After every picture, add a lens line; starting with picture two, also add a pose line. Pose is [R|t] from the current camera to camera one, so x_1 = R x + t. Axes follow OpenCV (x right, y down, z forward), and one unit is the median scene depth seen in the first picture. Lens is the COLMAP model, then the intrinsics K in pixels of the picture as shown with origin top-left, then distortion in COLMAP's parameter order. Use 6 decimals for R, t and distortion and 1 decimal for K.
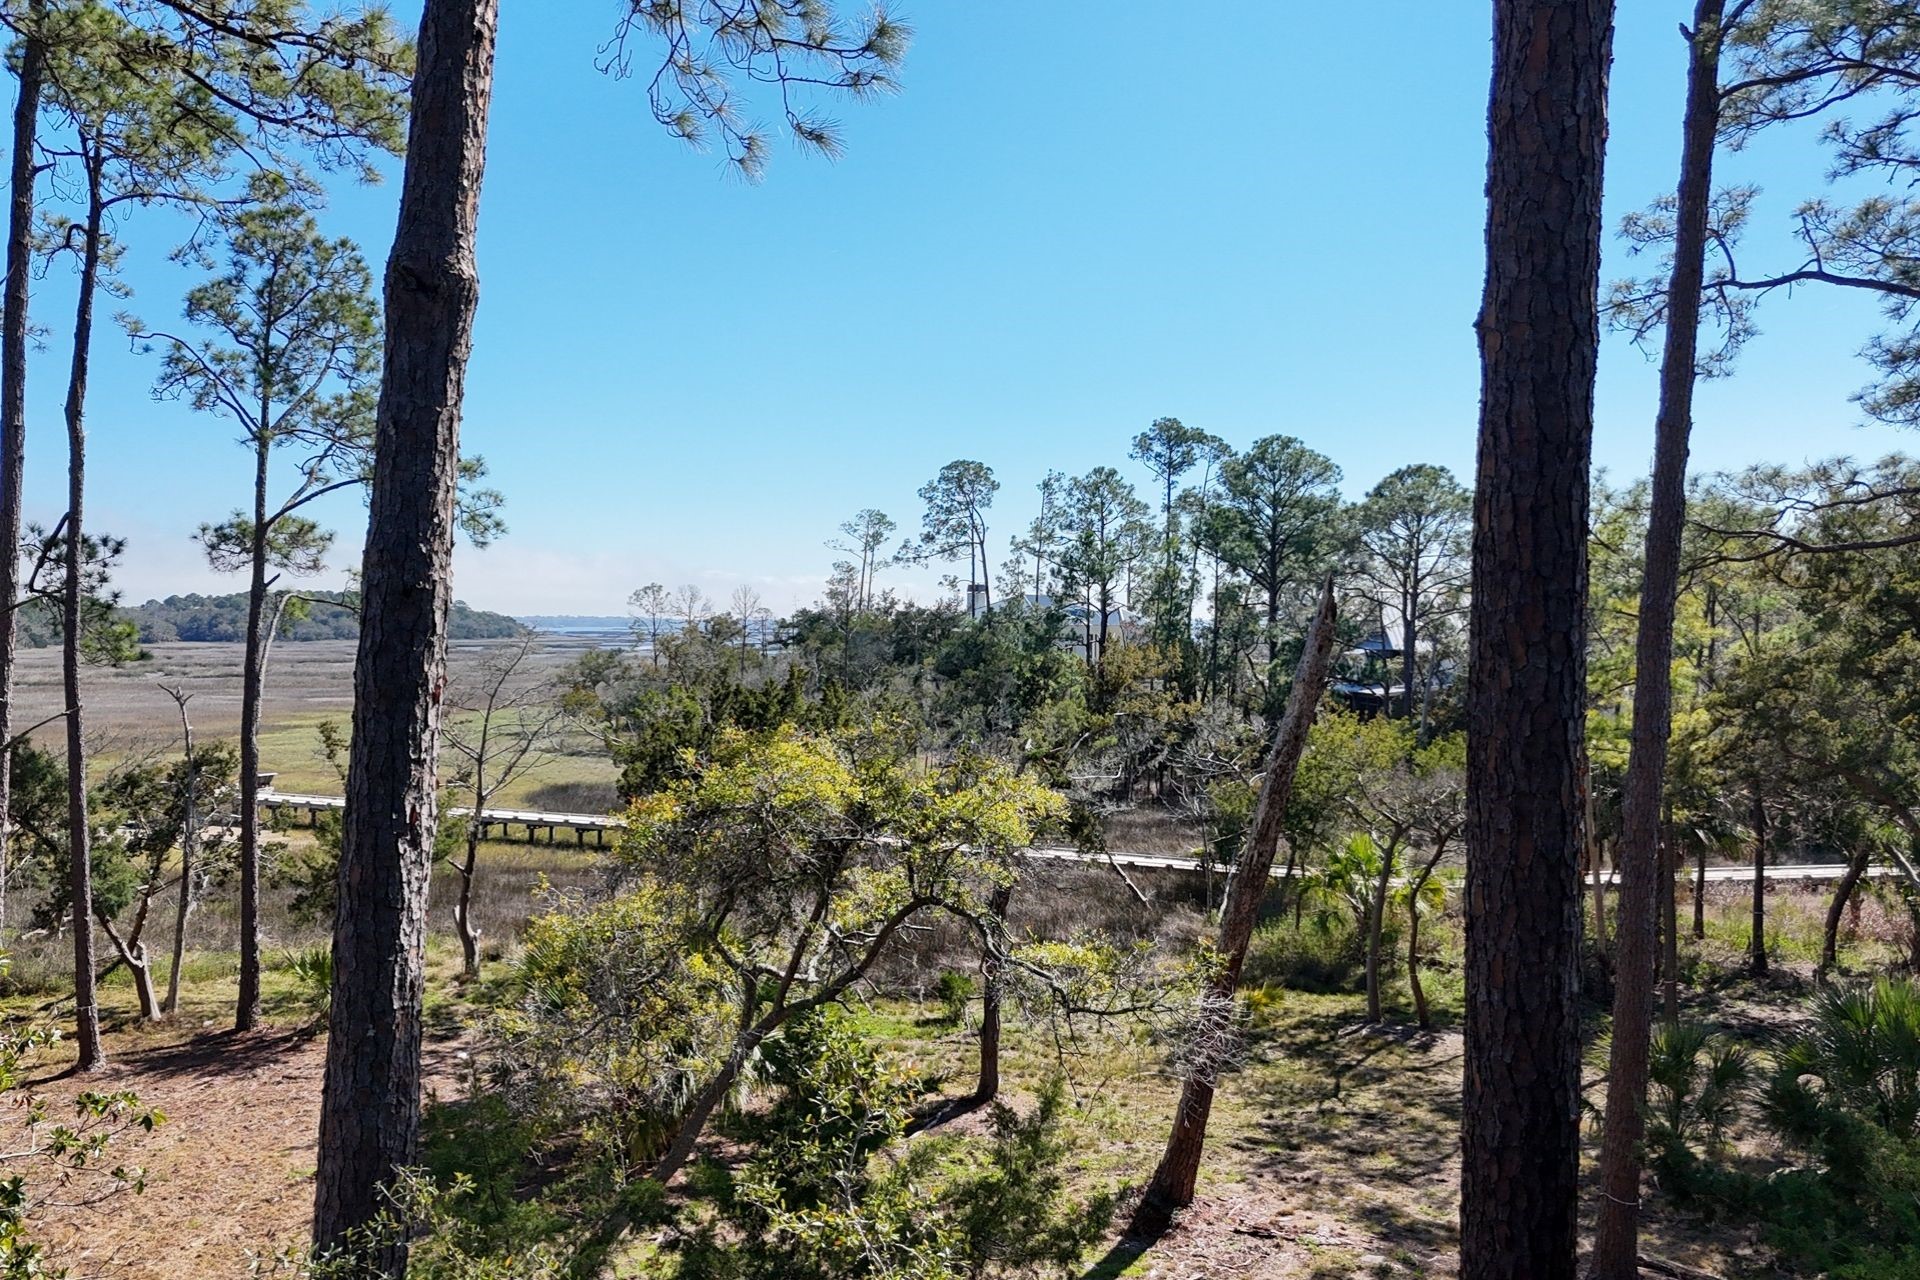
lens RADIAL K [[1646.0, 0, 960.0], [0, 1646.0, 640.0], [0, 0, 1]] dist [0.128484, -0.169454]
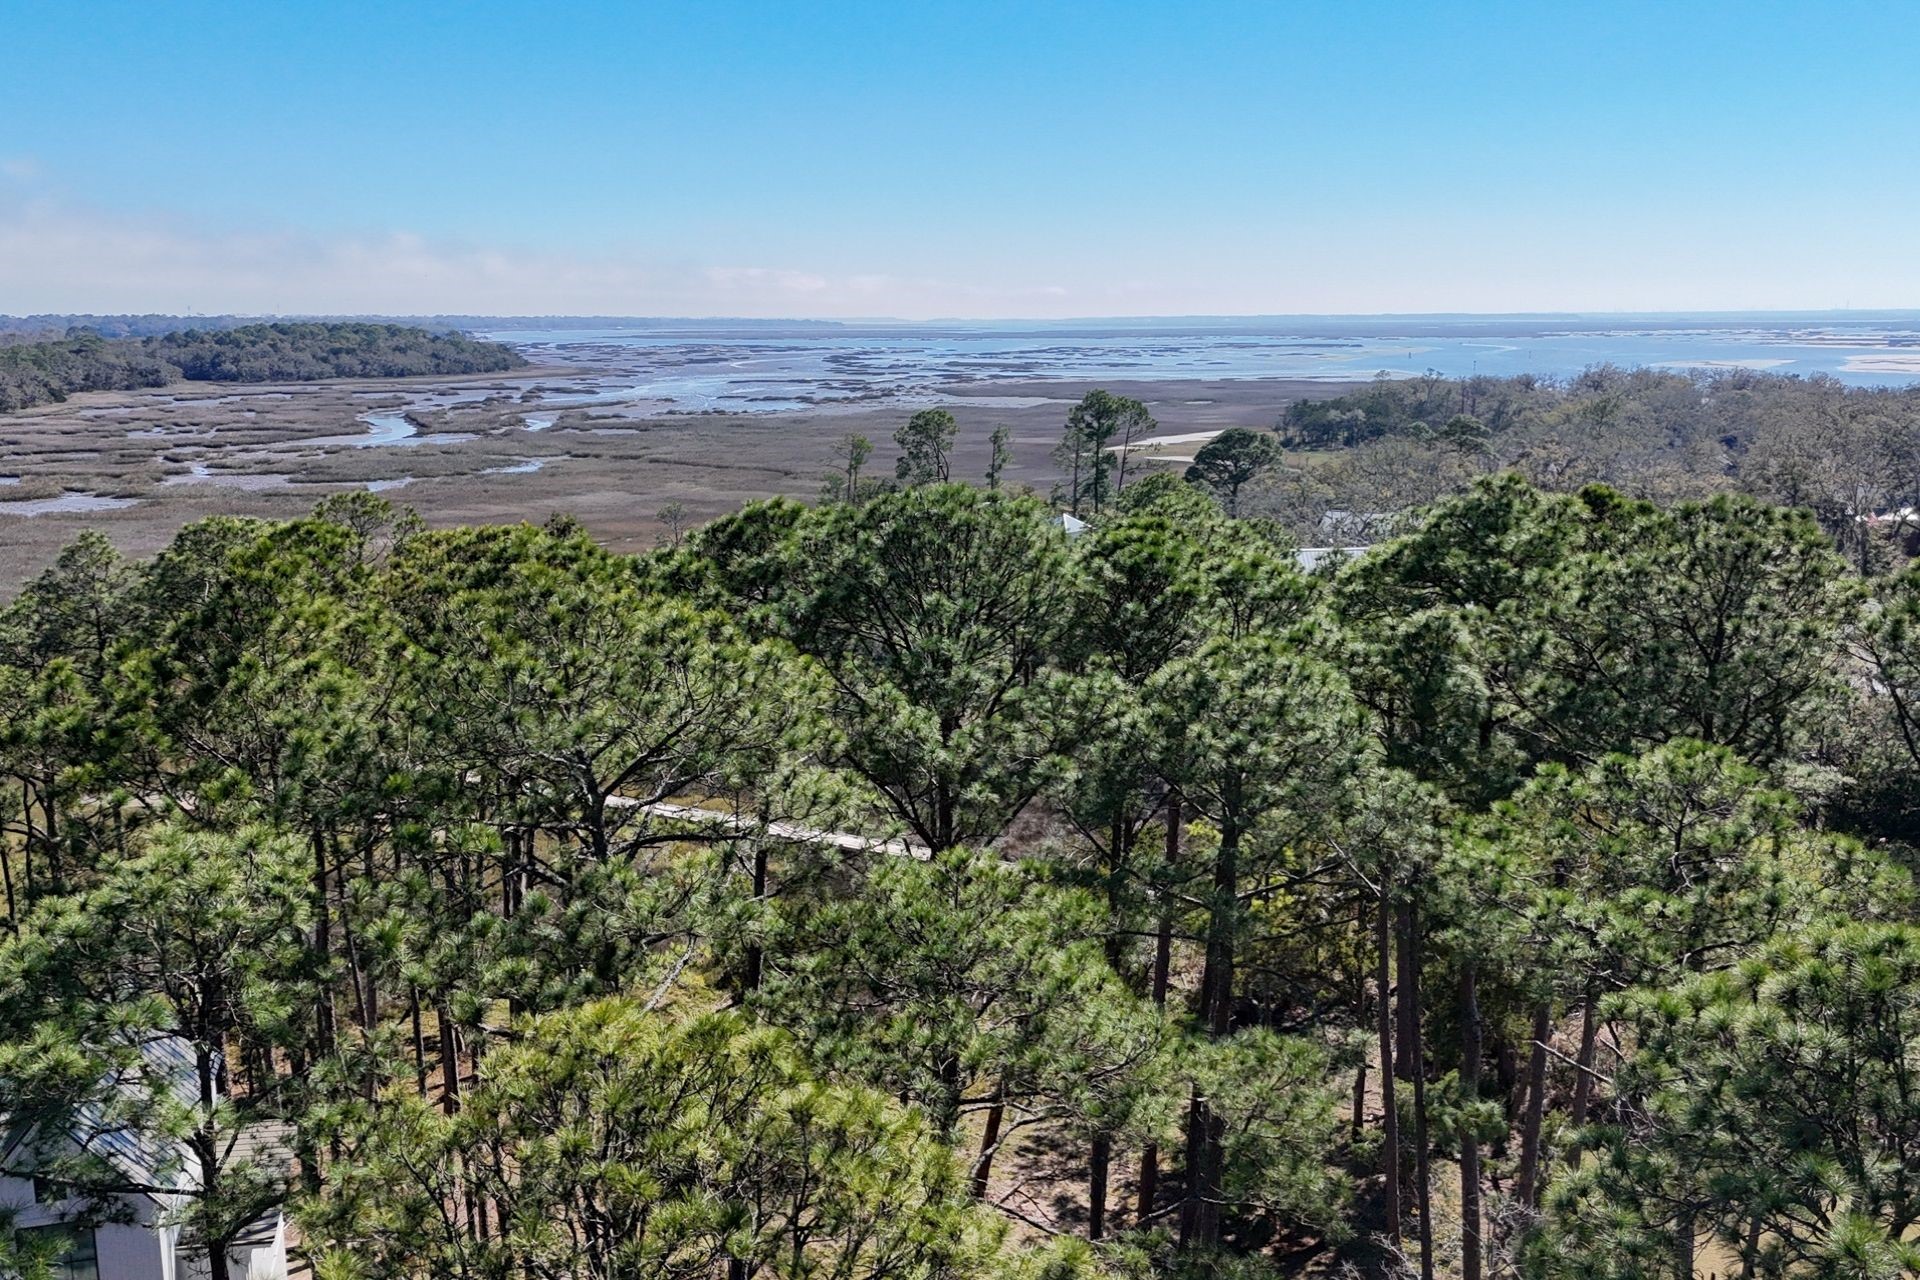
lens RADIAL K [[1649.9, 0, 968.8], [0, 1649.9, 646.3], [0, 0, 1]] dist [0.111428, -0.172237]
pose [[0.999956, -0.004316, 0.008283, 0.026461], [0.002711, 0.982772, 0.184803, -0.225365], [-0.008938, -0.184773, 0.982741, -0.306947]]
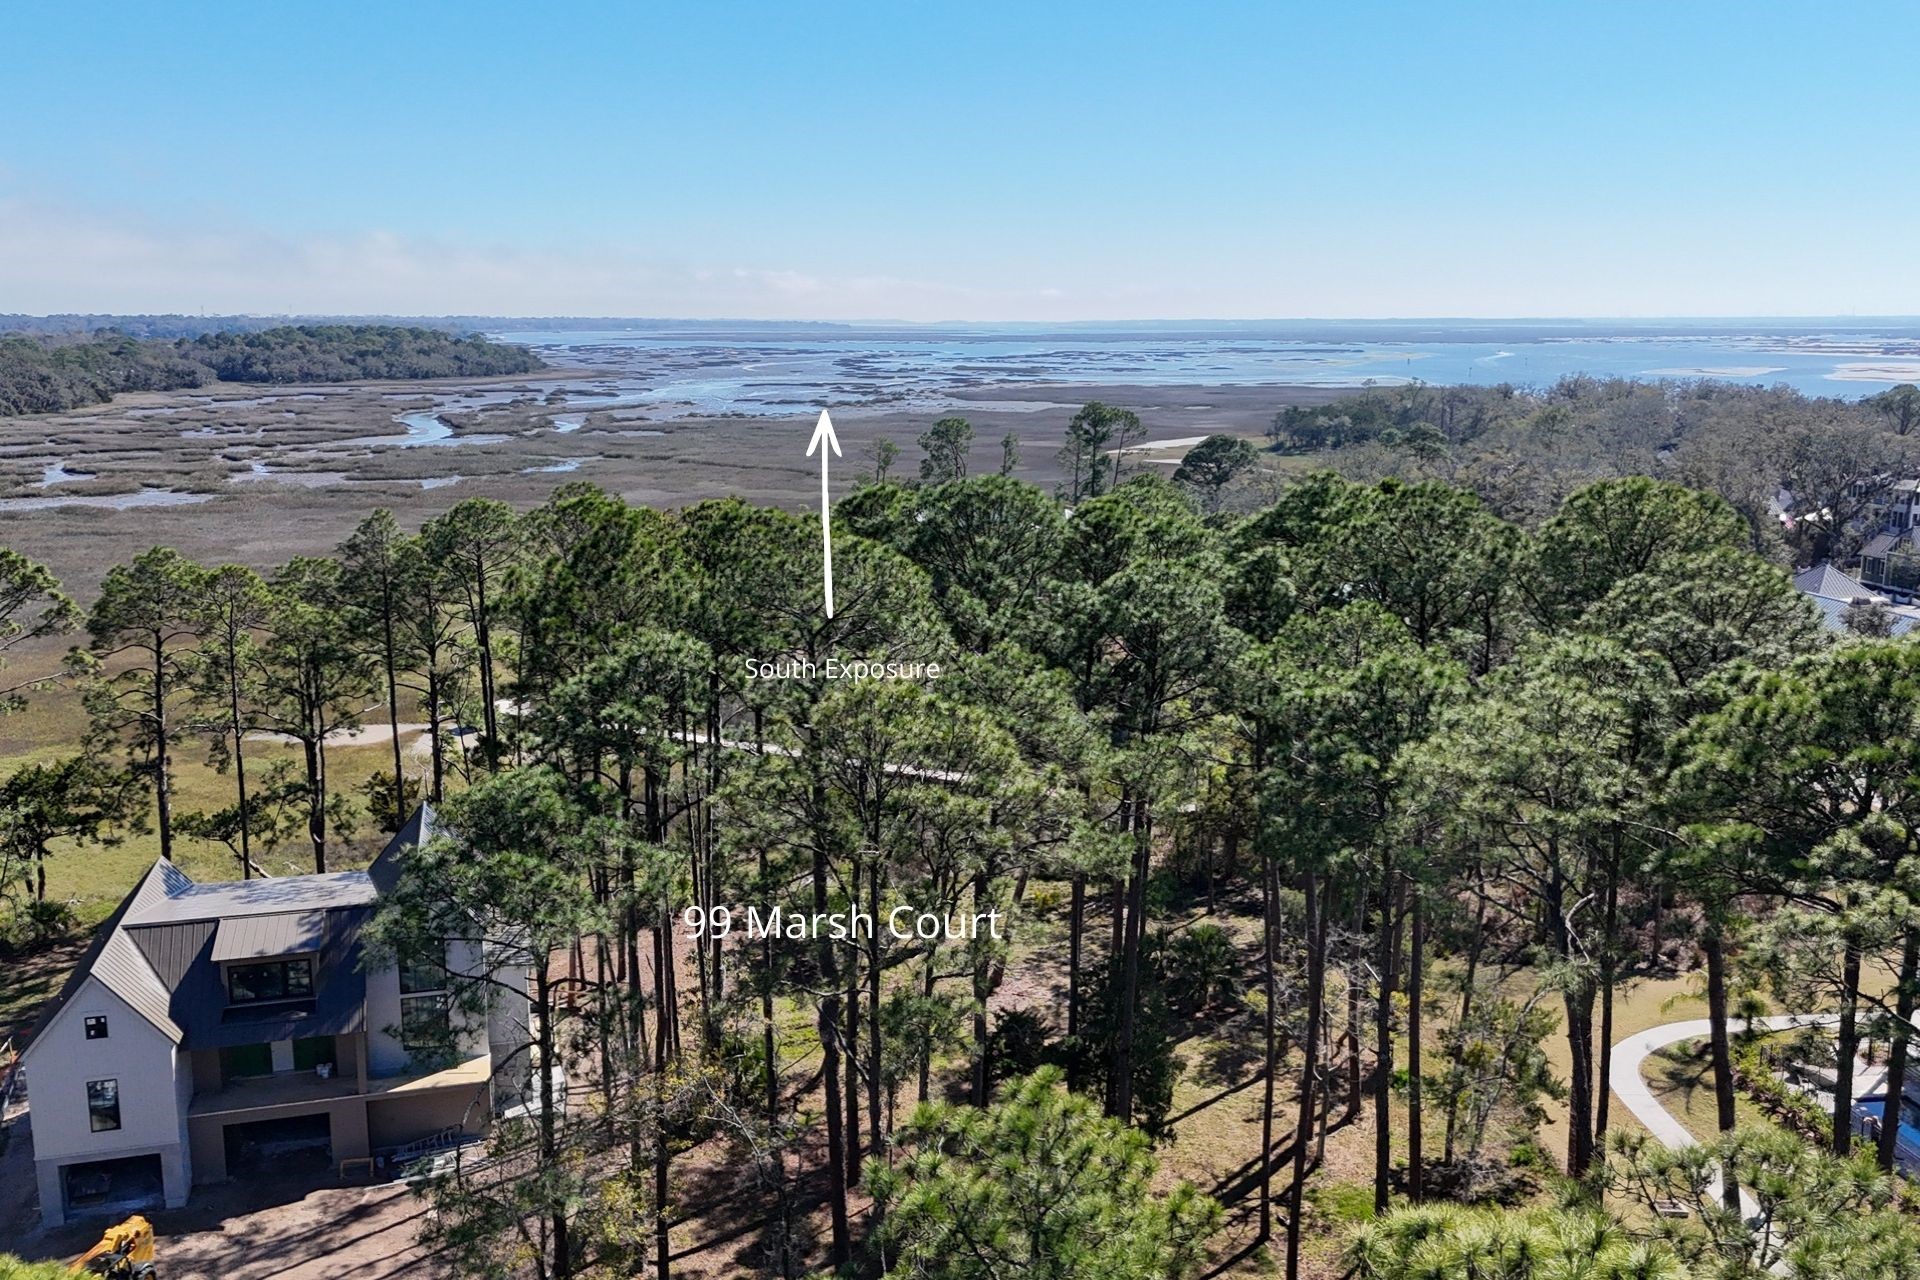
lens RADIAL K [[1649.9, 0, 968.8], [0, 1649.9, 646.3], [0, 0, 1]] dist [0.111428, -0.172237]
pose [[0.999985, 0.000565, 0.005516, 0.014003], [-0.001569, 0.982990, 0.183652, -0.243964], [-0.005318, -0.183658, 0.982976, -0.564695]]
